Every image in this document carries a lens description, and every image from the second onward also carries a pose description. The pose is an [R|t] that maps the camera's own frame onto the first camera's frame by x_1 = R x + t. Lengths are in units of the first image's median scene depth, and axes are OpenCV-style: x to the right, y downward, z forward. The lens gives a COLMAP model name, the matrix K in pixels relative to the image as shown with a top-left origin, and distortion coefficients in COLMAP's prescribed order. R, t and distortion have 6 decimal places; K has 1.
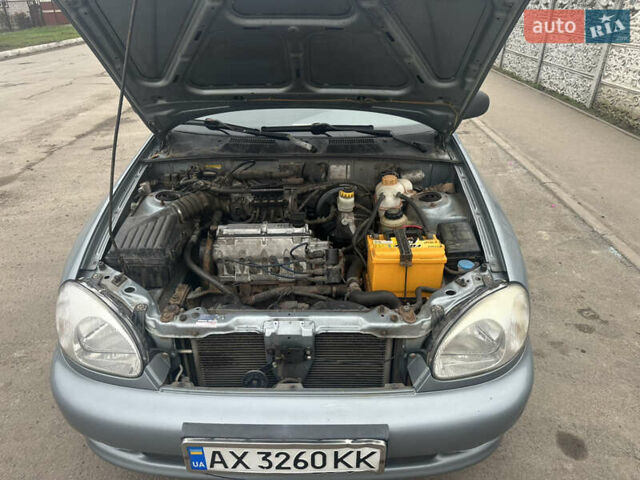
lens RADIAL K [[445.2, 0, 320.0], [0, 445.2, 240.0], [0, 0, 1]] dist [0.049068, -0.059078]
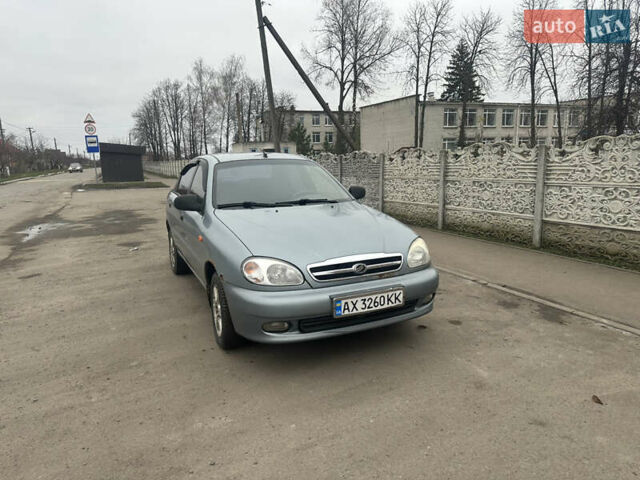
lens RADIAL K [[445.2, 0, 320.0], [0, 445.2, 240.0], [0, 0, 1]] dist [0.049068, -0.059078]
pose [[0.900082, -0.098245, 0.424501, -1.291560], [0.228732, 0.935753, -0.268419, 0.742580], [-0.370857, 0.338696, 0.864725, -1.082799]]
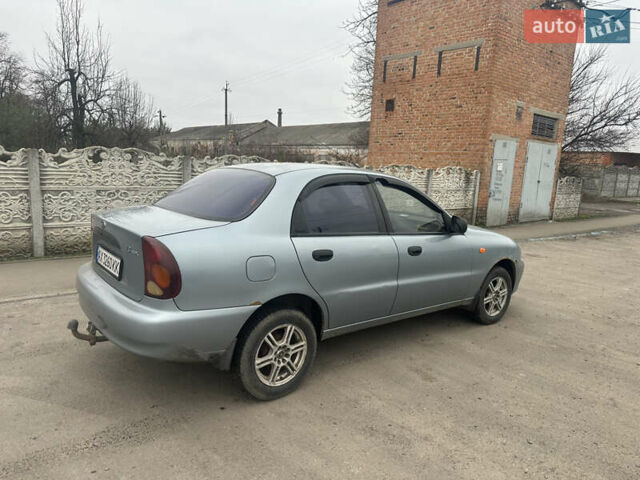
lens RADIAL K [[445.2, 0, 320.0], [0, 445.2, 240.0], [0, 0, 1]] dist [0.049068, -0.059078]
pose [[-0.637588, -0.156483, 0.754317, -2.490983], [0.325570, 0.832685, 0.447929, -2.200051], [-0.698202, 0.531177, -0.479964, 4.183317]]
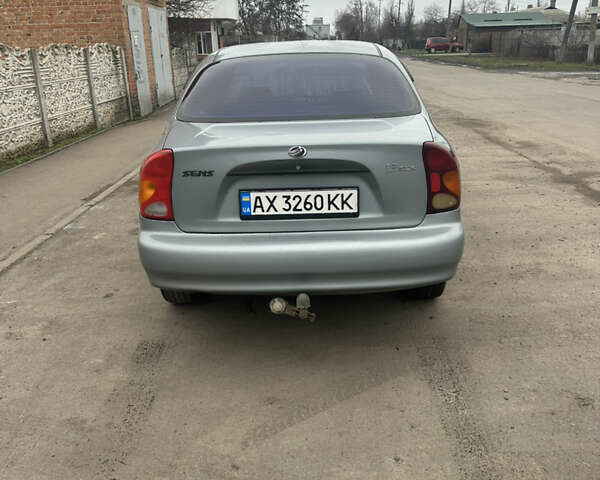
lens RADIAL K [[564.5, 0, 300.0], [0, 564.5, 240.0], [0, 0, 1]] dist [0.004923, -0.010382]
pose [[-0.999468, 0.032381, 0.003974, -0.054423], [0.024753, 0.673364, 0.738897, -2.831645], [0.021250, 0.738602, -0.673807, 5.358186]]
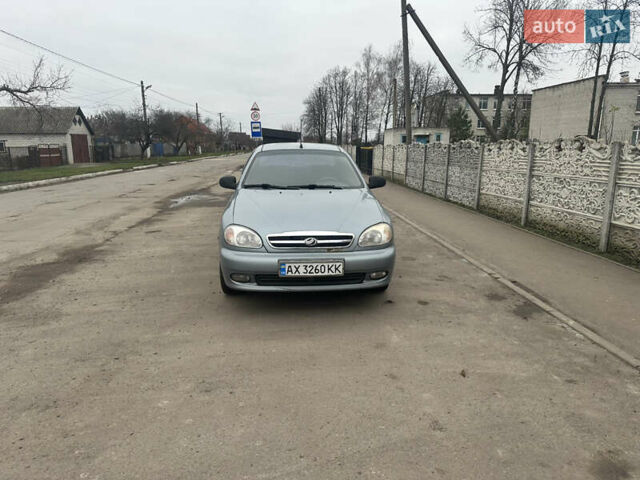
lens RADIAL K [[445.2, 0, 320.0], [0, 445.2, 240.0], [0, 0, 1]] dist [0.049068, -0.059078]
pose [[0.995802, -0.015690, 0.090184, -0.285875], [0.040995, 0.957320, -0.286108, 1.143186], [-0.081846, 0.288604, 0.953944, -1.903197]]
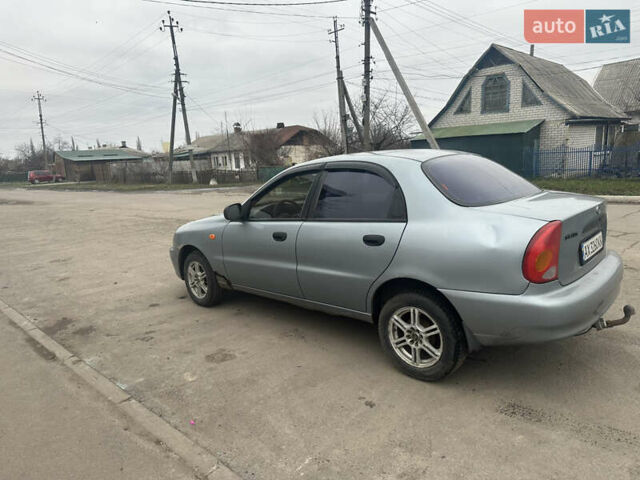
lens RADIAL K [[445.2, 0, 320.0], [0, 445.2, 240.0], [0, 0, 1]] dist [0.049068, -0.059078]
pose [[-0.668205, 0.177093, -0.722592, 2.574157], [-0.301978, 0.823089, 0.480971, -2.156668], [0.679934, 0.539595, -0.496515, 4.071424]]
